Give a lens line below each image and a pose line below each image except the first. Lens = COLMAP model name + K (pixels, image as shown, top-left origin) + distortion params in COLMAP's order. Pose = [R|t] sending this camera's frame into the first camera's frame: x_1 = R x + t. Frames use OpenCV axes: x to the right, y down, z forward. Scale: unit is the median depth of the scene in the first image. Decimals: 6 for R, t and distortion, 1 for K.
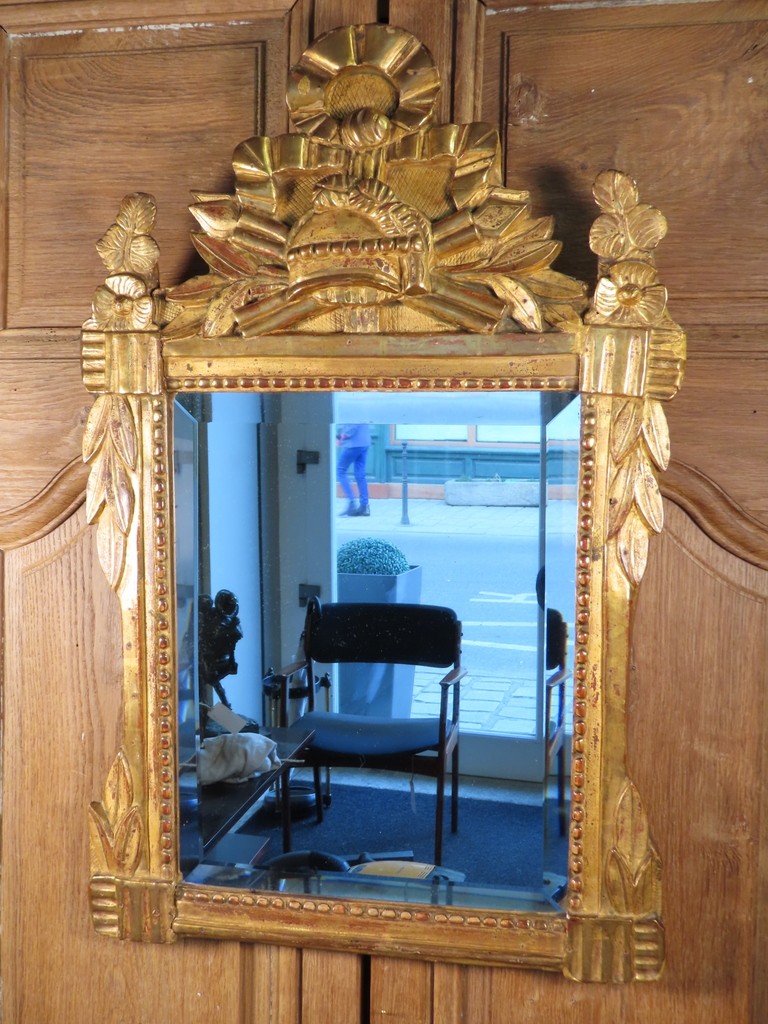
lens RADIAL K [[1169.6, 0, 385.3], [0, 1169.6, 526.6], [0, 0, 1]] dist [-0.014094, 0.000000]
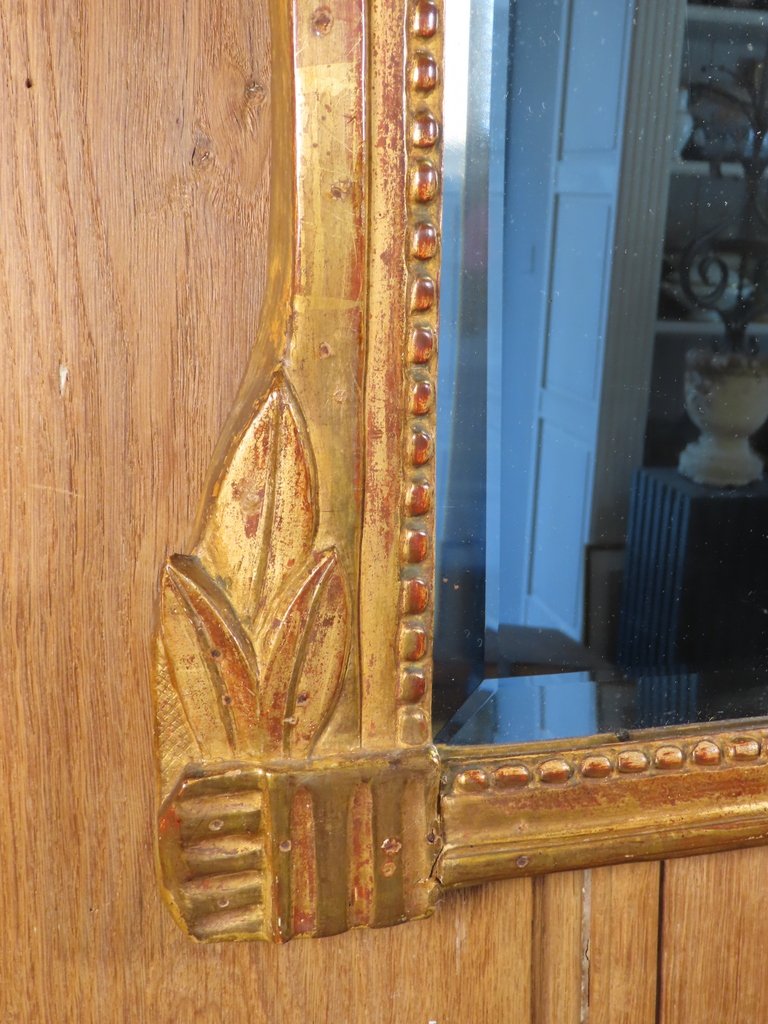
lens RADIAL K [[1239.2, 0, 397.8], [0, 1239.2, 533.0], [0, 0, 1]] dist [-0.021119, 0.000000]
pose [[0.883289, -0.094583, 0.459189, -0.384455], [0.033213, 0.989602, 0.139948, 0.201399], [-0.467651, -0.108364, 0.877246, 0.737086]]
